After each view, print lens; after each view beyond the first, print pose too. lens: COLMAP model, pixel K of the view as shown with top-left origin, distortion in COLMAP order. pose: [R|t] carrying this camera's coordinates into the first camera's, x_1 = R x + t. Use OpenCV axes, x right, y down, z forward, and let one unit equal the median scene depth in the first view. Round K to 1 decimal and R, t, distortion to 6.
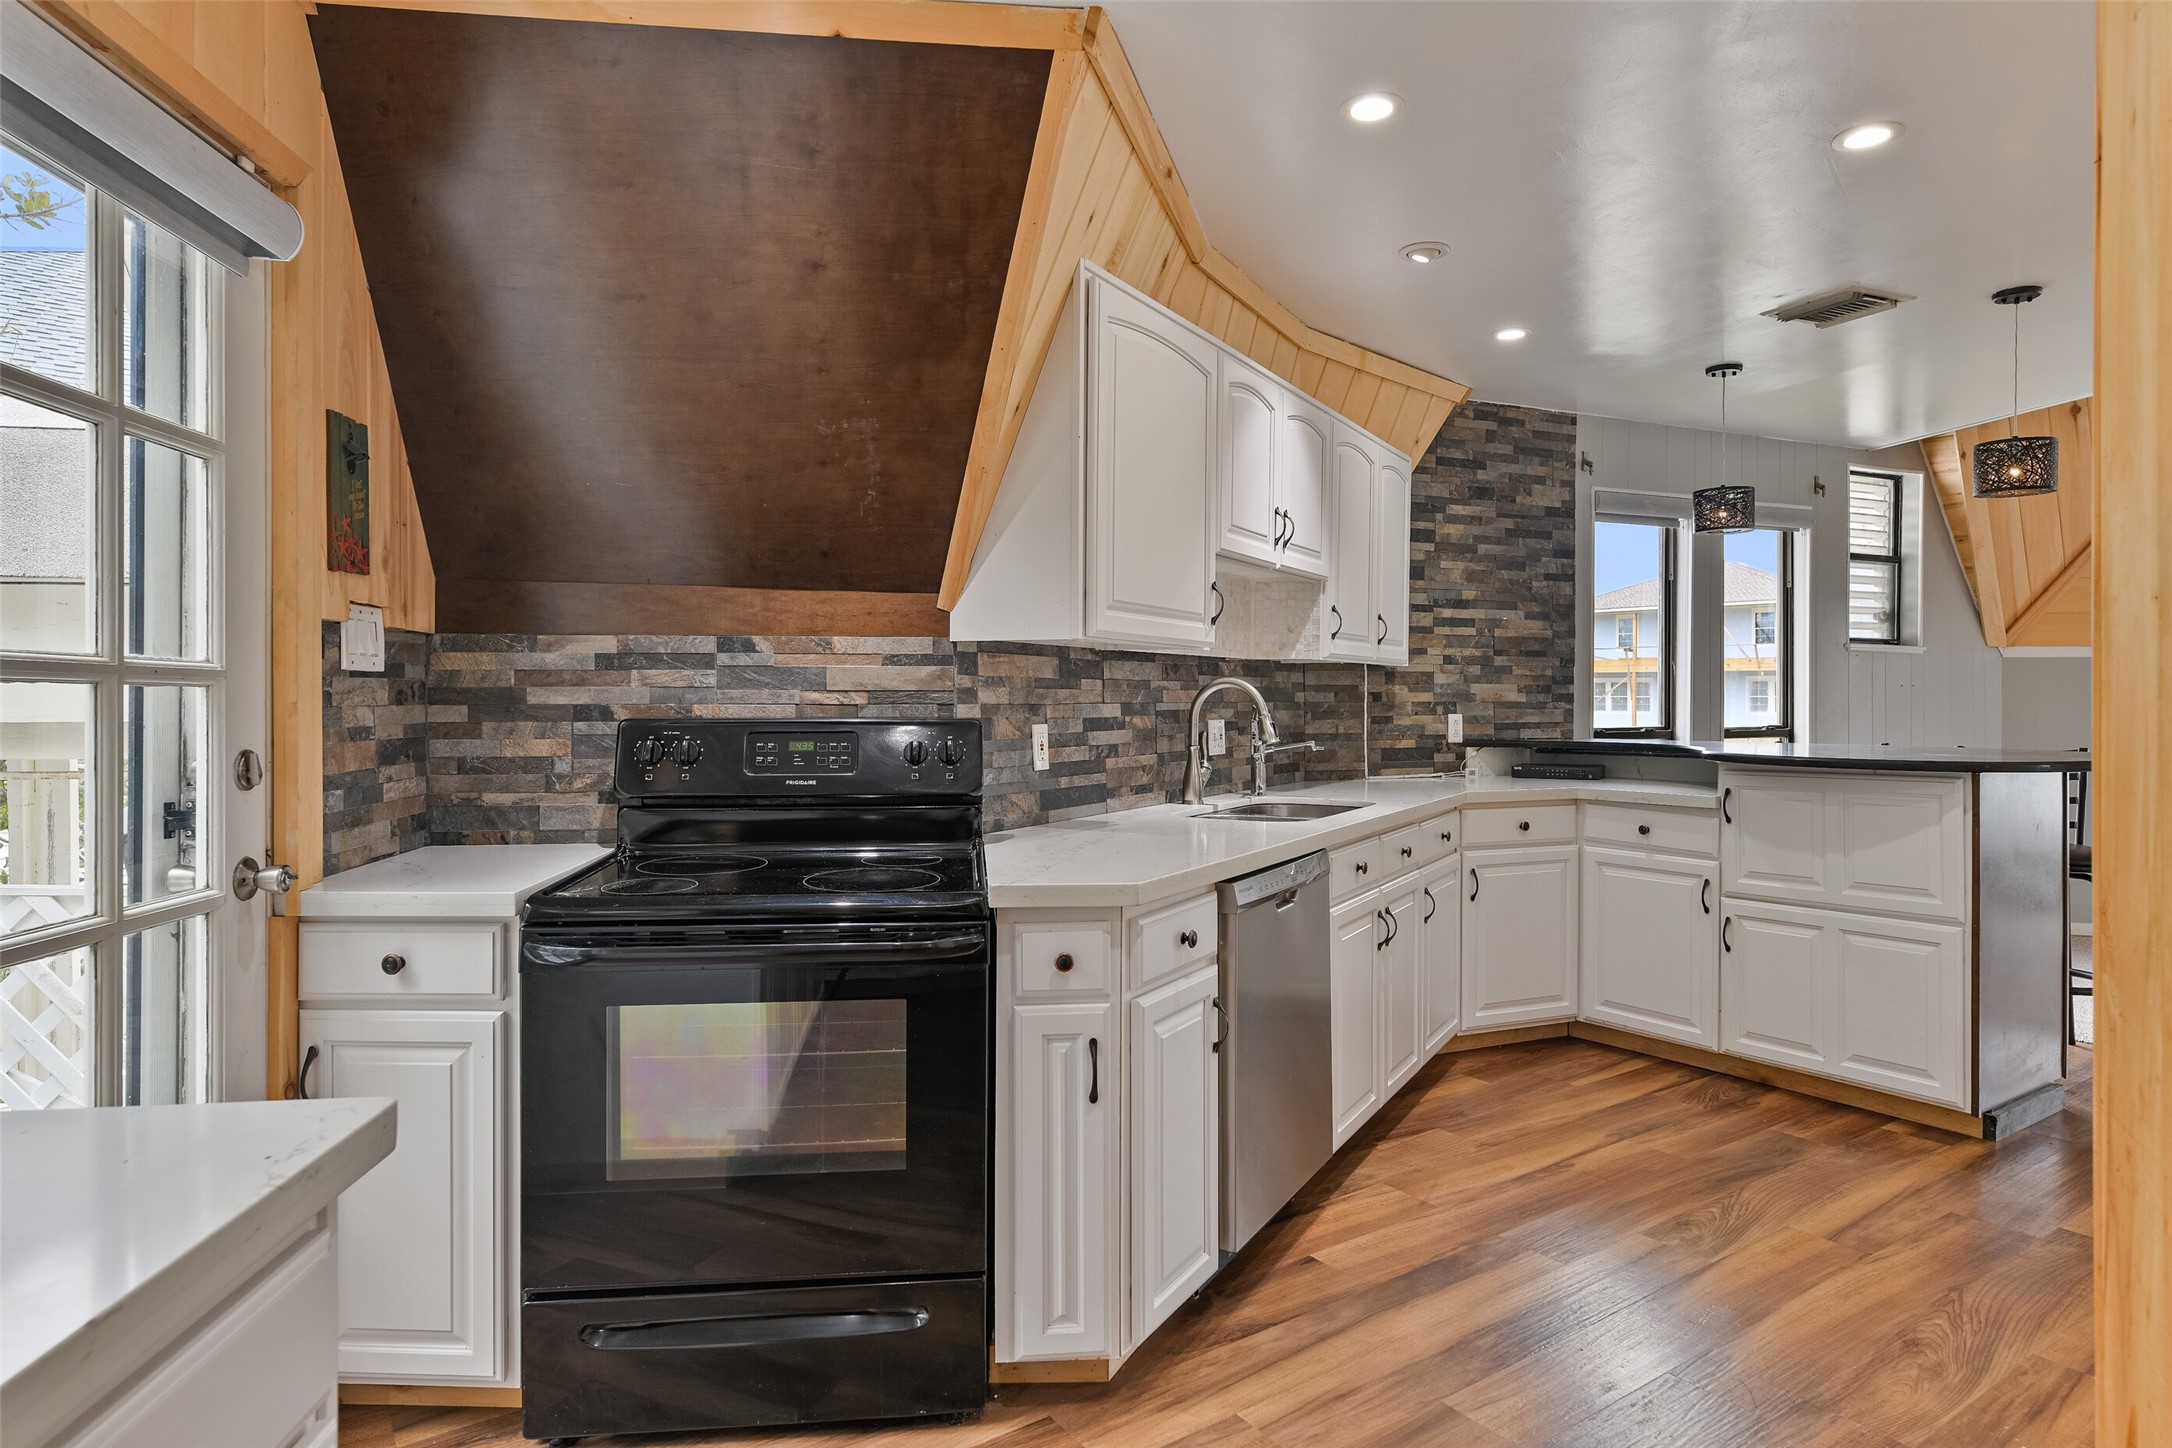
lens RADIAL K [[1236.5, 0, 1088.8], [0, 1236.5, 706.8], [0, 0, 1]] dist [0.003729, 0.000269]
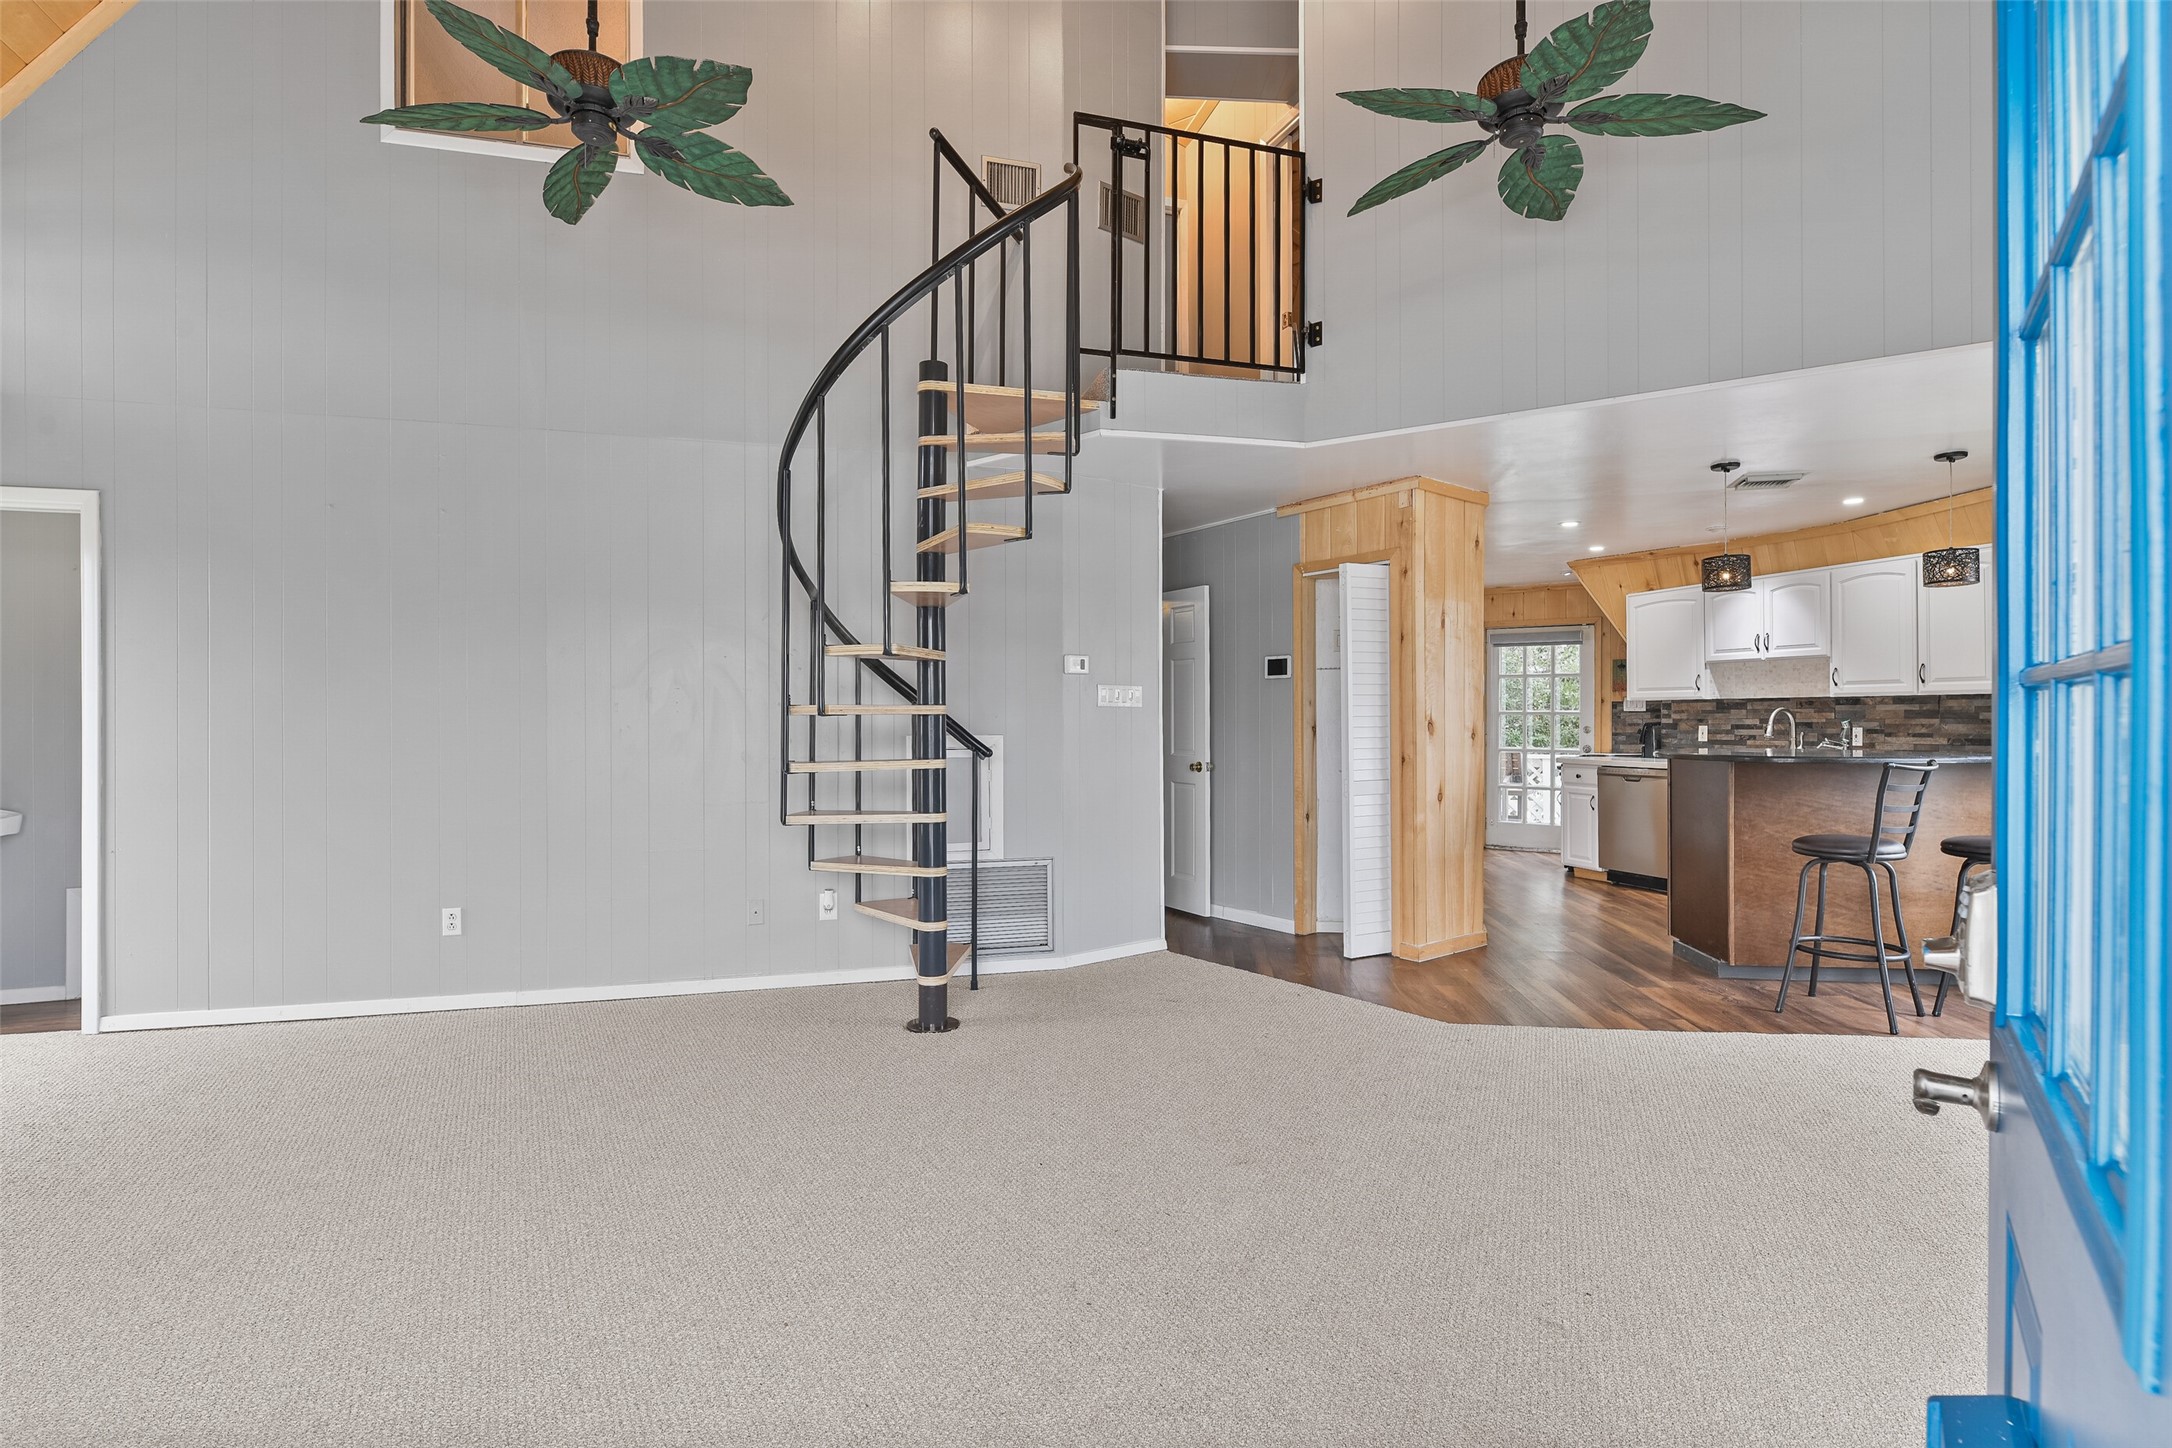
lens RADIAL K [[1024.2, 0, 1072.5], [0, 1024.2, 716.3], [0, 0, 1]] dist [-0.002951, 0.000074]
pose [[-0.674777, -0.002866, -0.738016, 1.817858], [-0.006698, 0.999975, 0.002241, -0.002641], [0.737991, 0.006455, -0.674780, 1.005893]]
